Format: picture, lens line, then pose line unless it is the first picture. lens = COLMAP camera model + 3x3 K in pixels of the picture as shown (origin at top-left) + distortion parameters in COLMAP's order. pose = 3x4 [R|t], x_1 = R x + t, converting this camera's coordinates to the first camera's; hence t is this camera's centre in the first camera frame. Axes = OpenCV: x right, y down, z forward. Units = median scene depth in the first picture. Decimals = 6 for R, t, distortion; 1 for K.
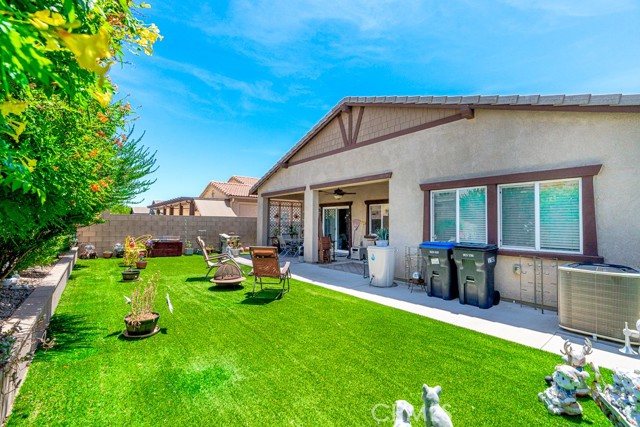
lens RADIAL K [[291.5, 0, 320.0], [0, 291.5, 213.5], [0, 0, 1]] dist [-0.011115, -0.000046]
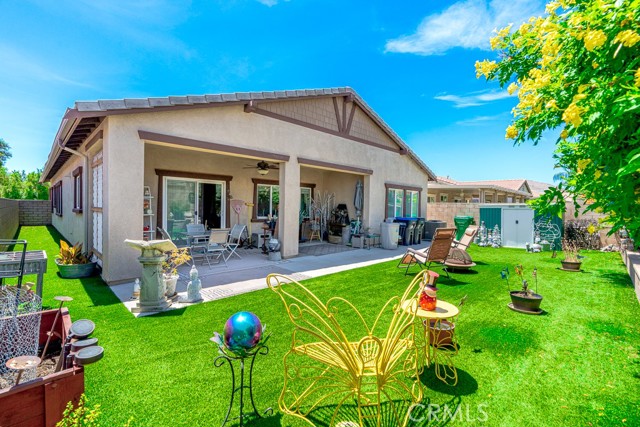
lens RADIAL K [[291.5, 0, 320.0], [0, 291.5, 213.5], [0, 0, 1]] dist [-0.011115, -0.000046]
pose [[-0.136760, -0.037578, 0.989891, -0.881109], [-0.051173, 0.998214, 0.030824, 0.027351], [-0.989282, -0.046440, -0.138439, 1.132930]]
